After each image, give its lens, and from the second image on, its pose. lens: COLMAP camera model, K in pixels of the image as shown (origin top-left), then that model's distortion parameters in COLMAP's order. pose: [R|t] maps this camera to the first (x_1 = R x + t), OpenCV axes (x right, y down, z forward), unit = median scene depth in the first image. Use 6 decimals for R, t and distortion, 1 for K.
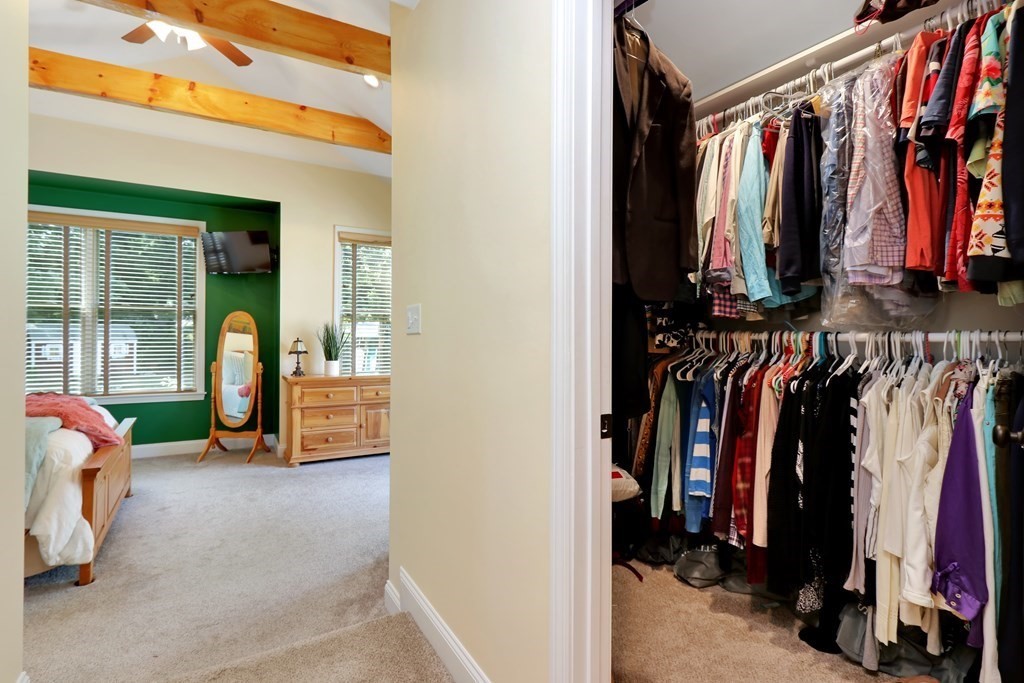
lens RADIAL K [[484.4, 0, 491.8], [0, 484.4, 333.4], [0, 0, 1]] dist [0.007789, -0.001640]
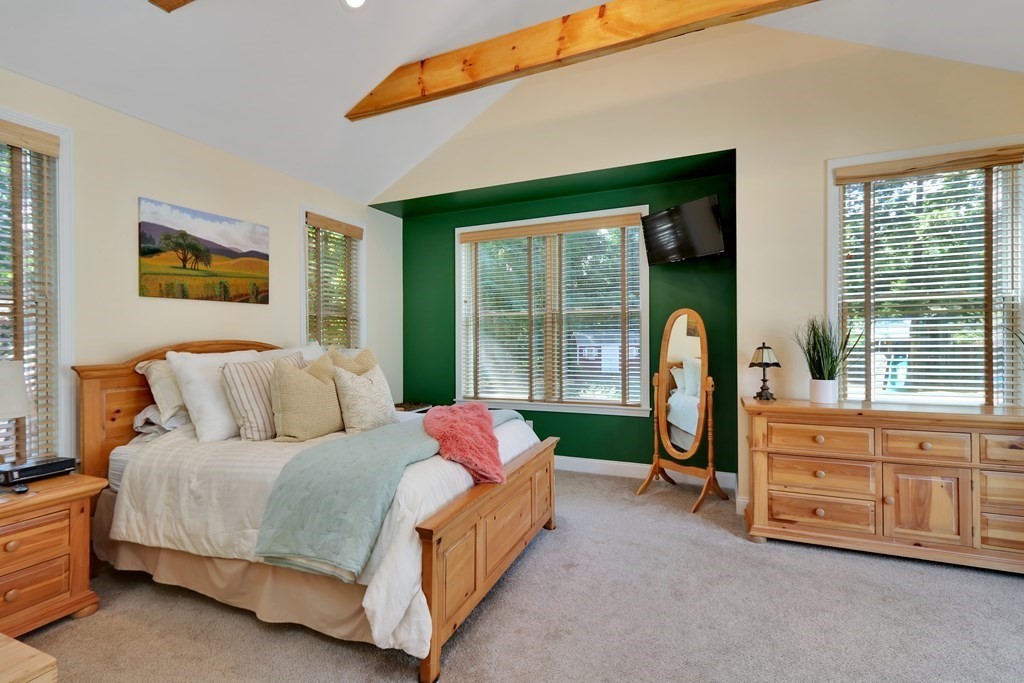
lens RADIAL K [[484.4, 0, 492.0], [0, 484.4, 341.6], [0, 0, 1]] dist [0.007789, -0.001640]
pose [[0.592758, -0.006902, -0.805351, -0.085140], [0.014959, 0.999885, 0.002441, 0.000442], [0.805241, -0.013494, 0.592794, 0.306794]]
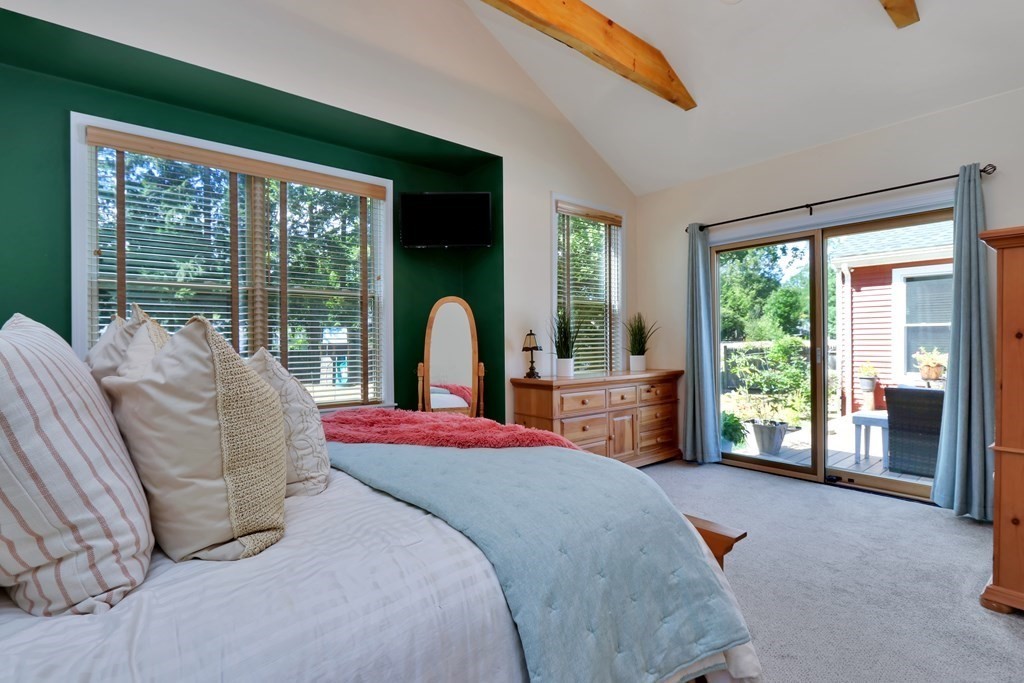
lens RADIAL K [[484.4, 0, 516.5], [0, 484.4, 344.3], [0, 0, 1]] dist [0.007789, -0.001640]
pose [[0.984270, -0.014567, 0.176069, -0.562718], [0.013128, 0.999870, 0.009338, 0.024447], [-0.176182, -0.006879, 0.984334, 0.229640]]
